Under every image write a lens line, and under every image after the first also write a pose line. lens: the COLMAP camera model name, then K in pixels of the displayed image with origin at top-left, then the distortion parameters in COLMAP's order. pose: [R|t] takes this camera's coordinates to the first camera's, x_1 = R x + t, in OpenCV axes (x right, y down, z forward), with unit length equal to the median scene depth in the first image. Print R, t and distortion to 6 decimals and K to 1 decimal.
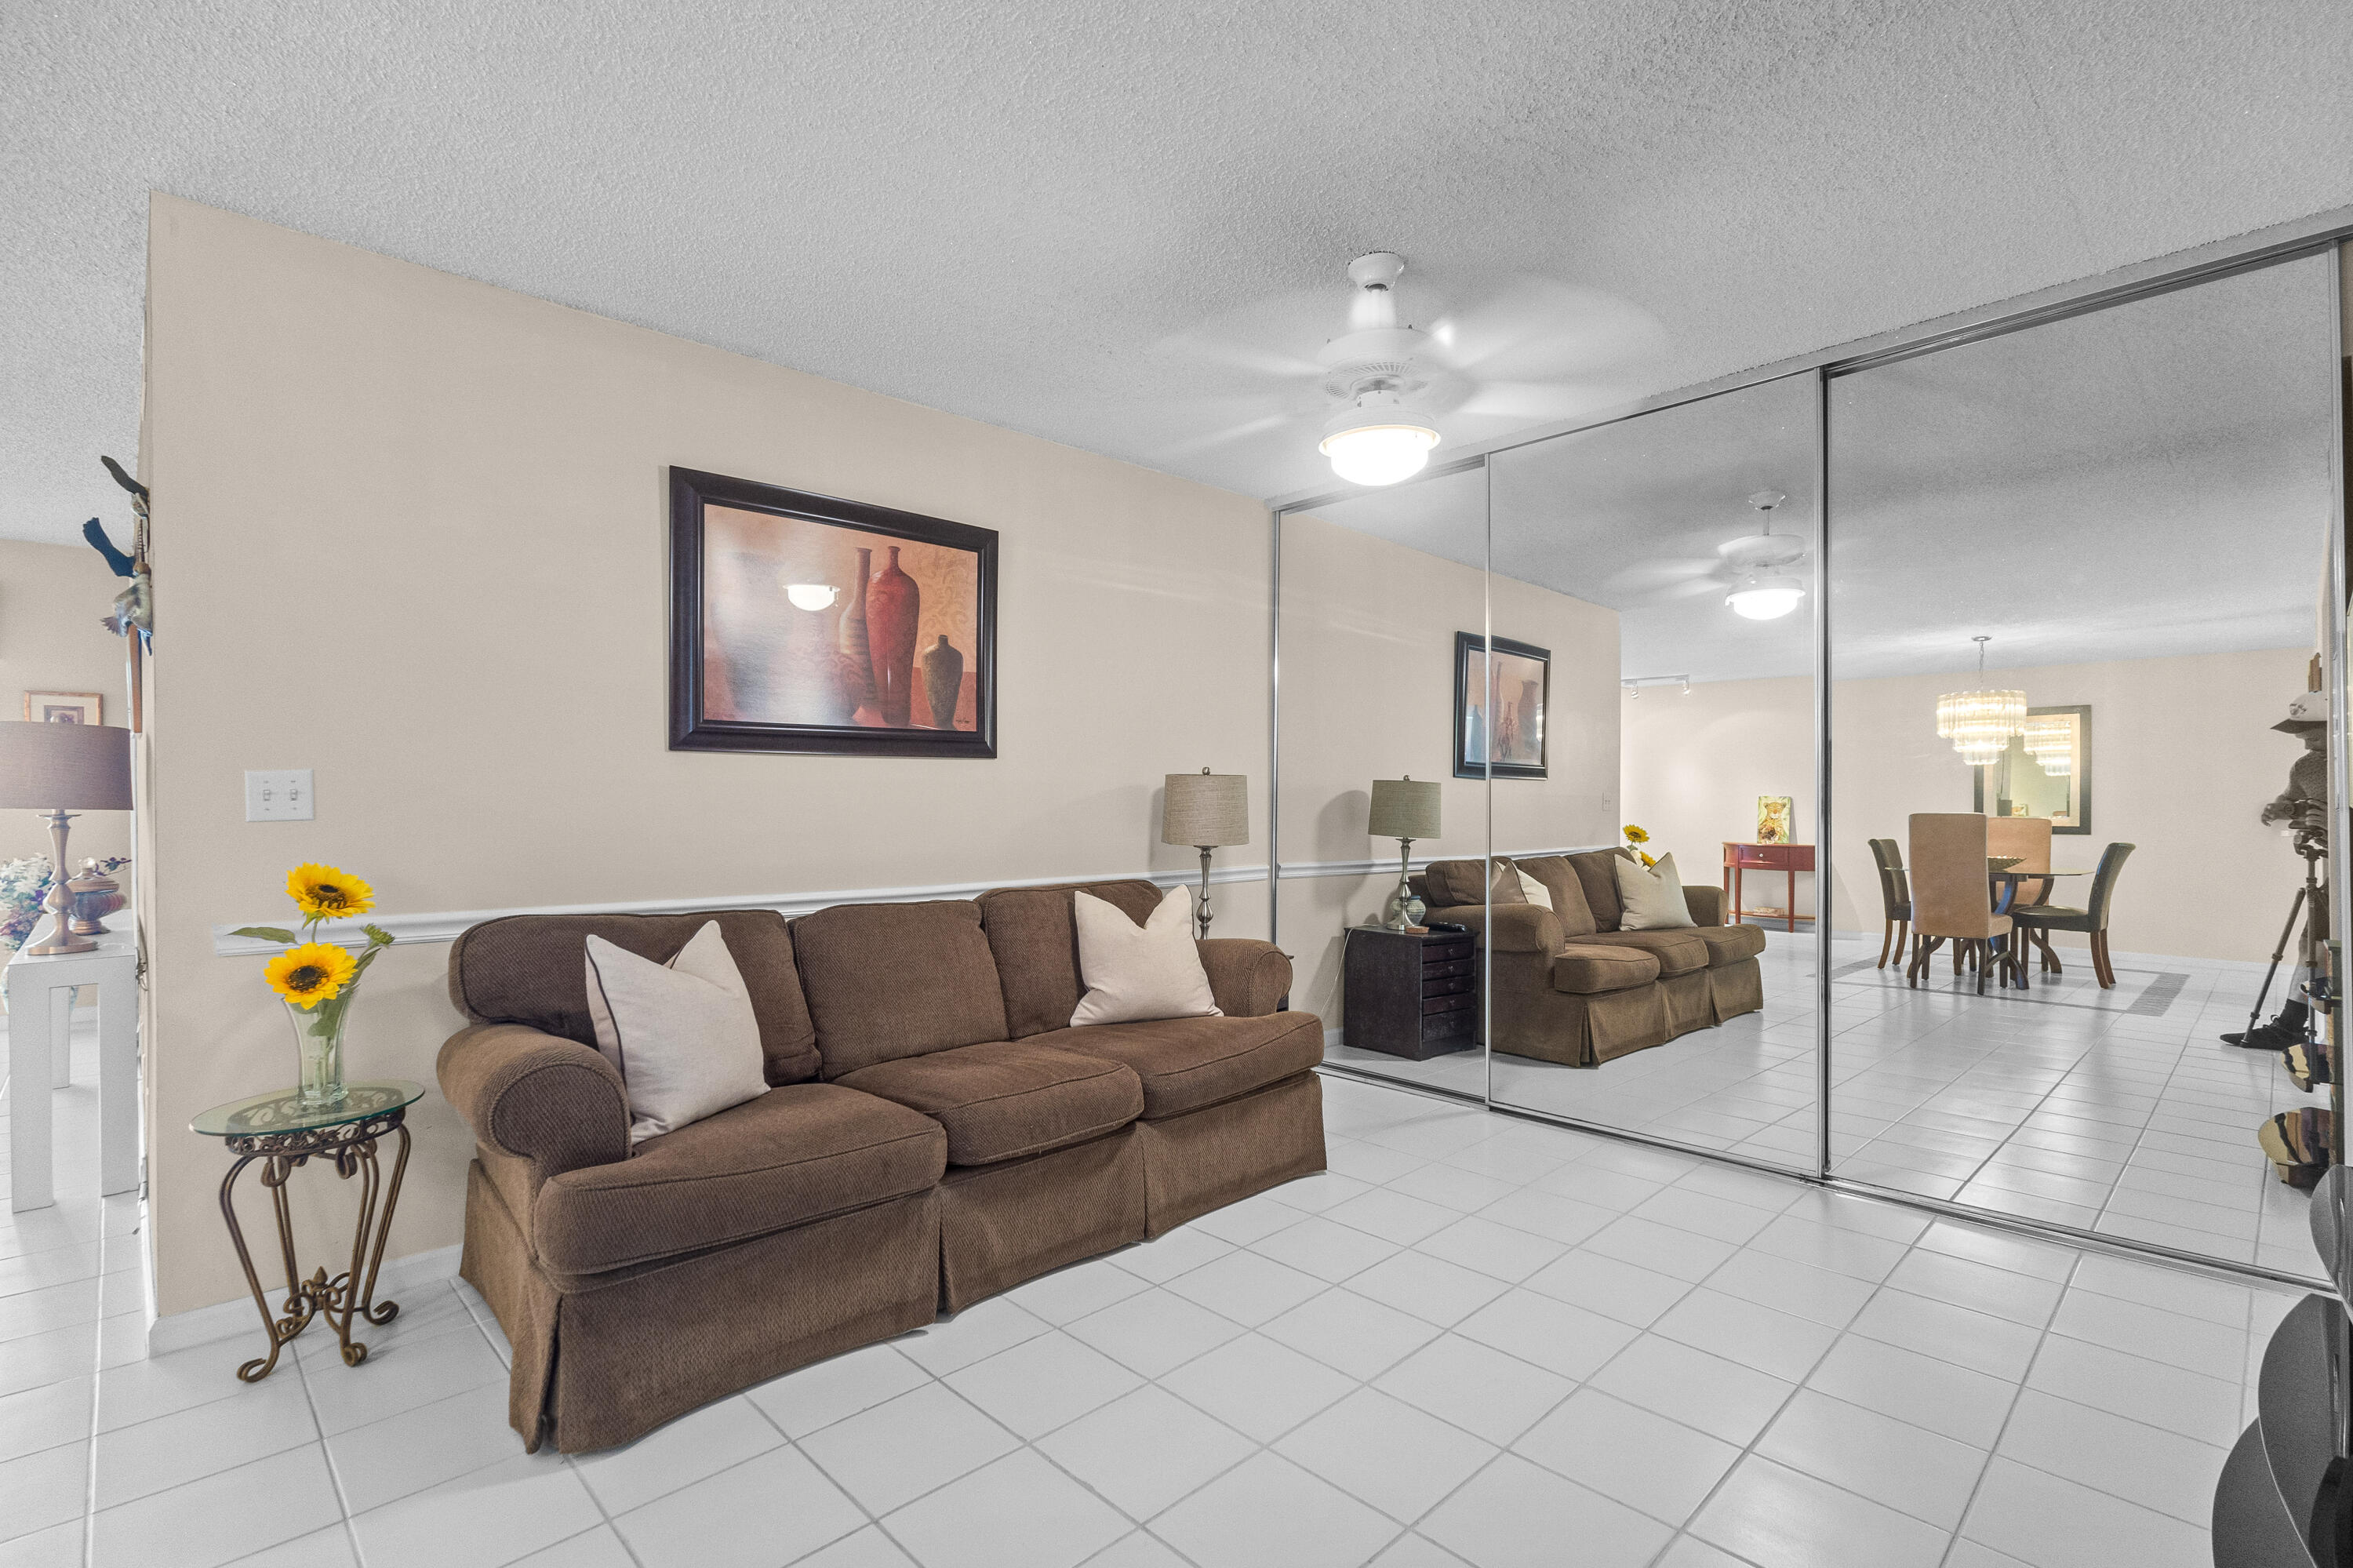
lens RADIAL K [[1062.3, 0, 1211.4], [0, 1062.3, 805.1], [0, 0, 1]] dist [-0.003192, -0.000460]
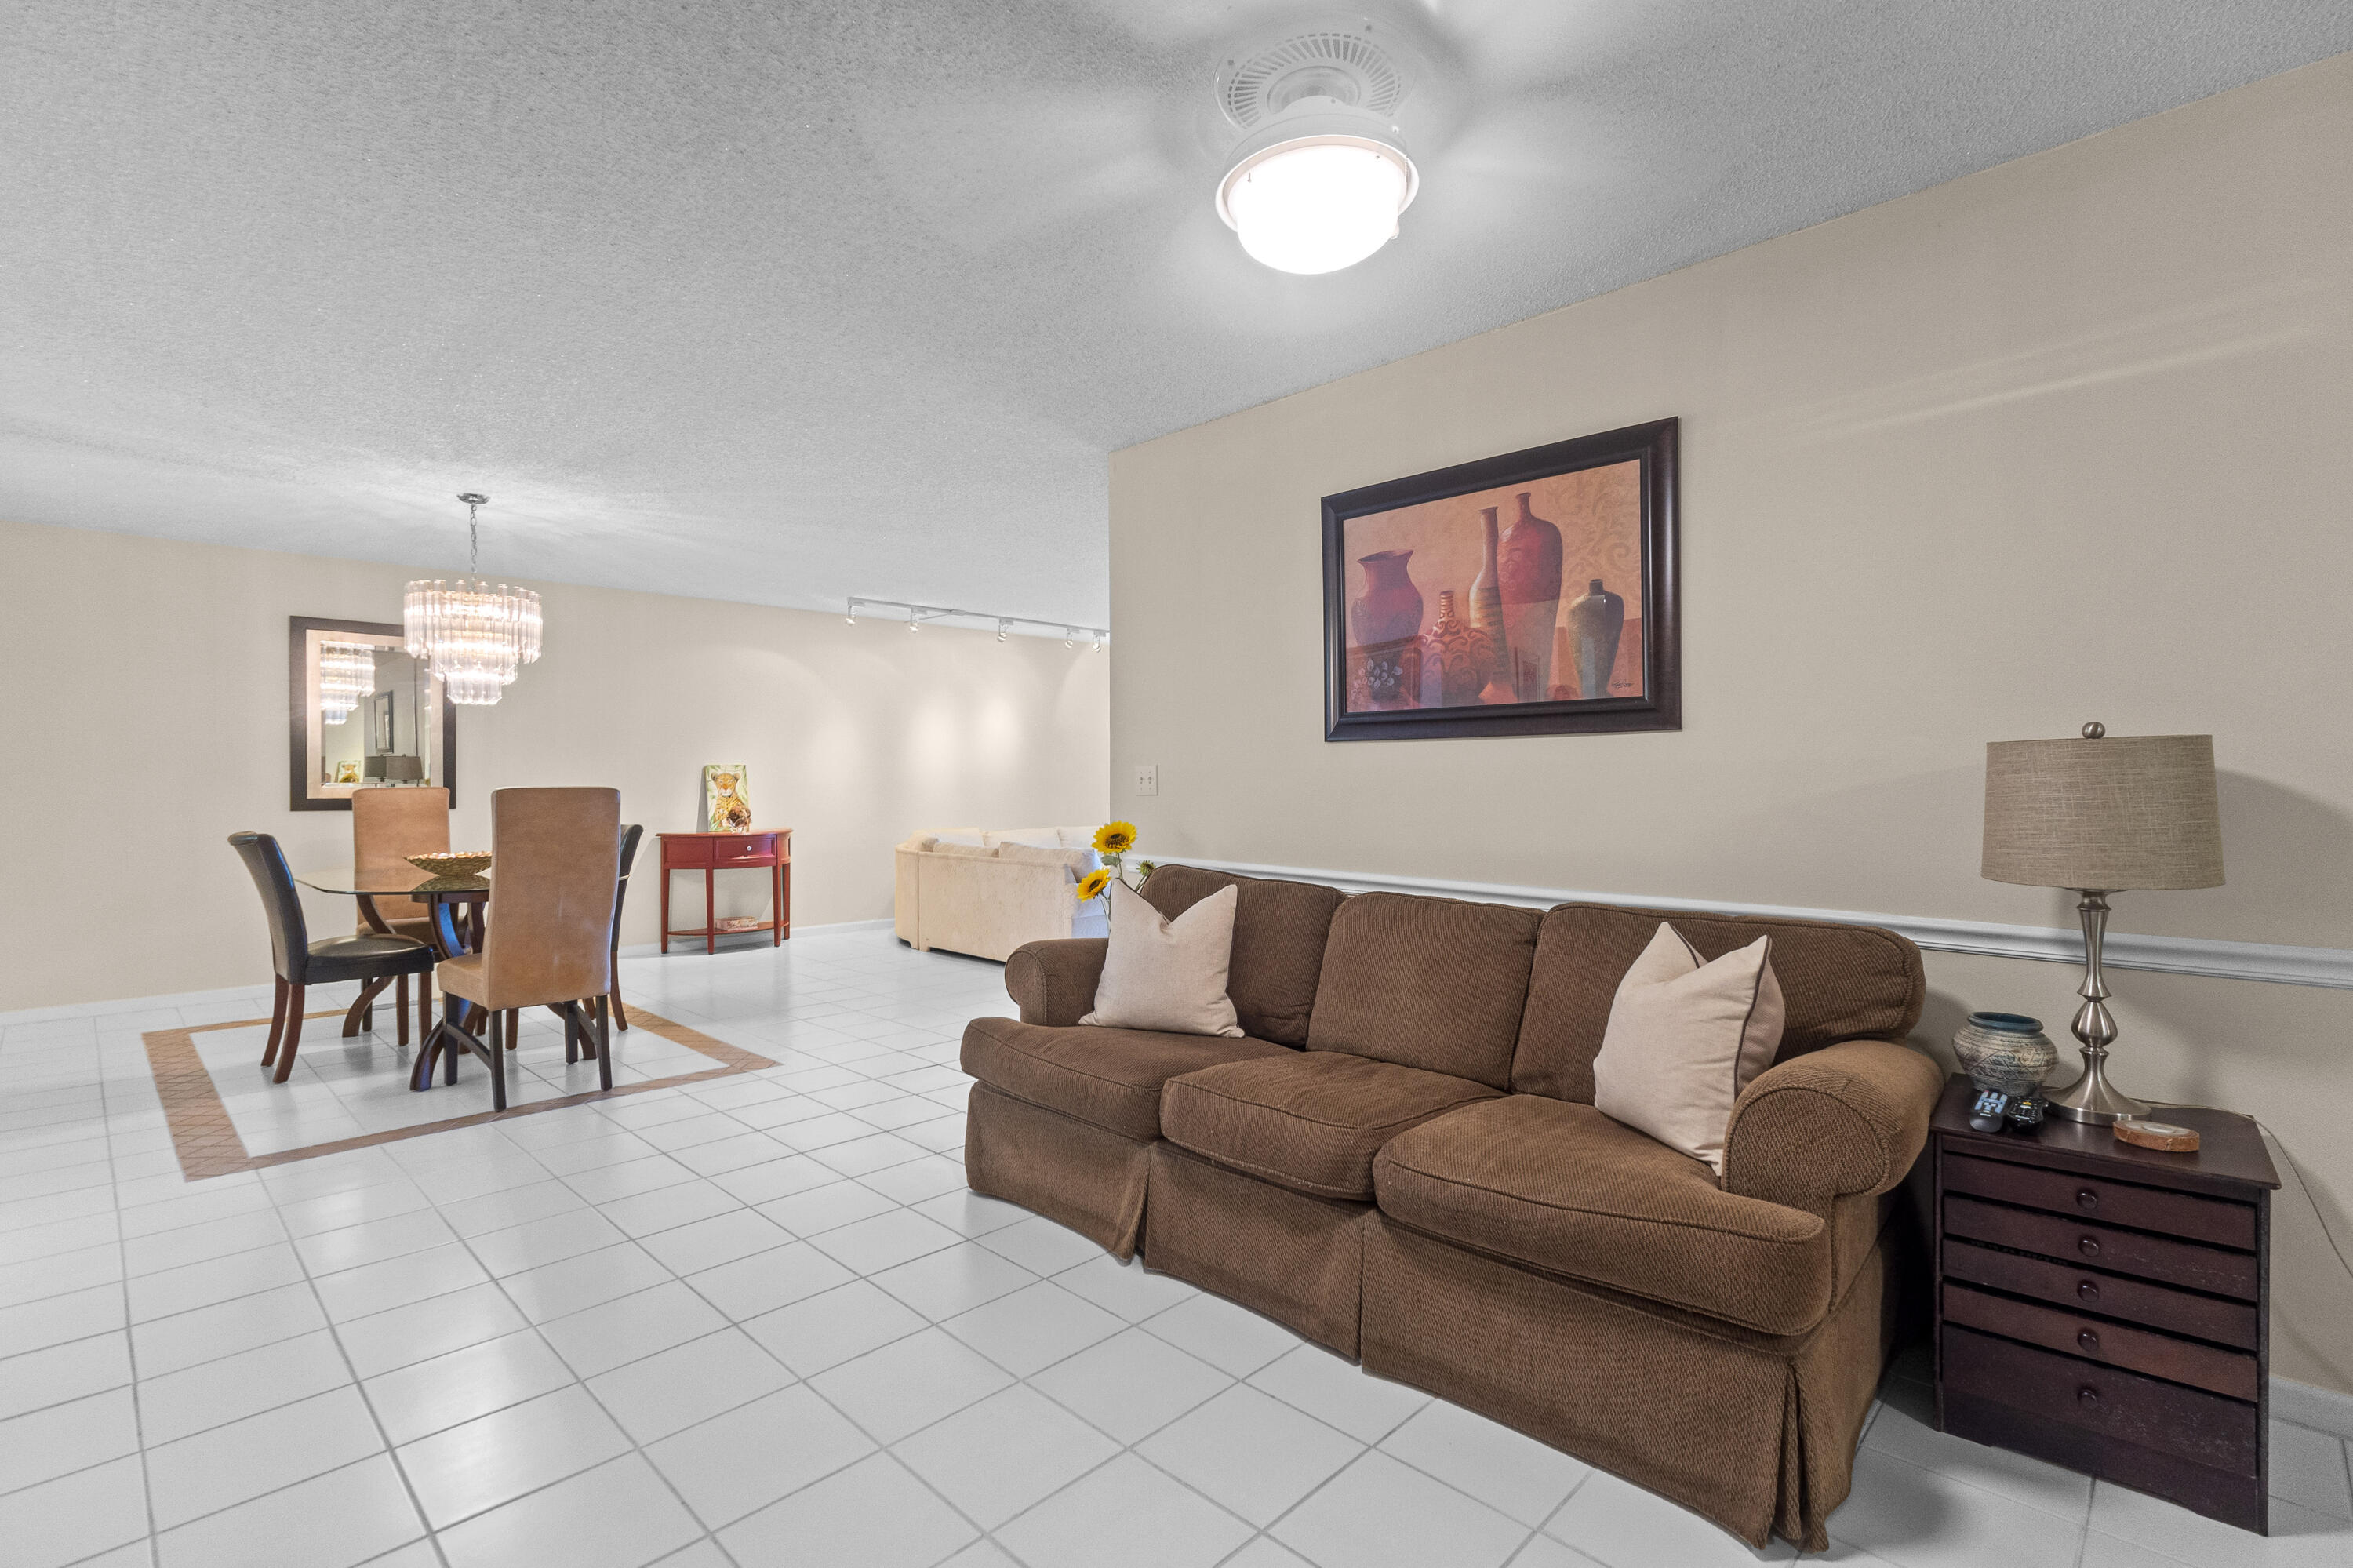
lens RADIAL K [[1101.3, 0, 1168.8], [0, 1101.3, 782.6], [0, 0, 1]] dist [0.003929, 0.000900]
pose [[0.002071, -0.000998, -0.999997, 0.592740], [-0.017376, 0.999848, -0.001034, -0.001371], [0.999847, 0.017378, 0.002053, 0.701987]]
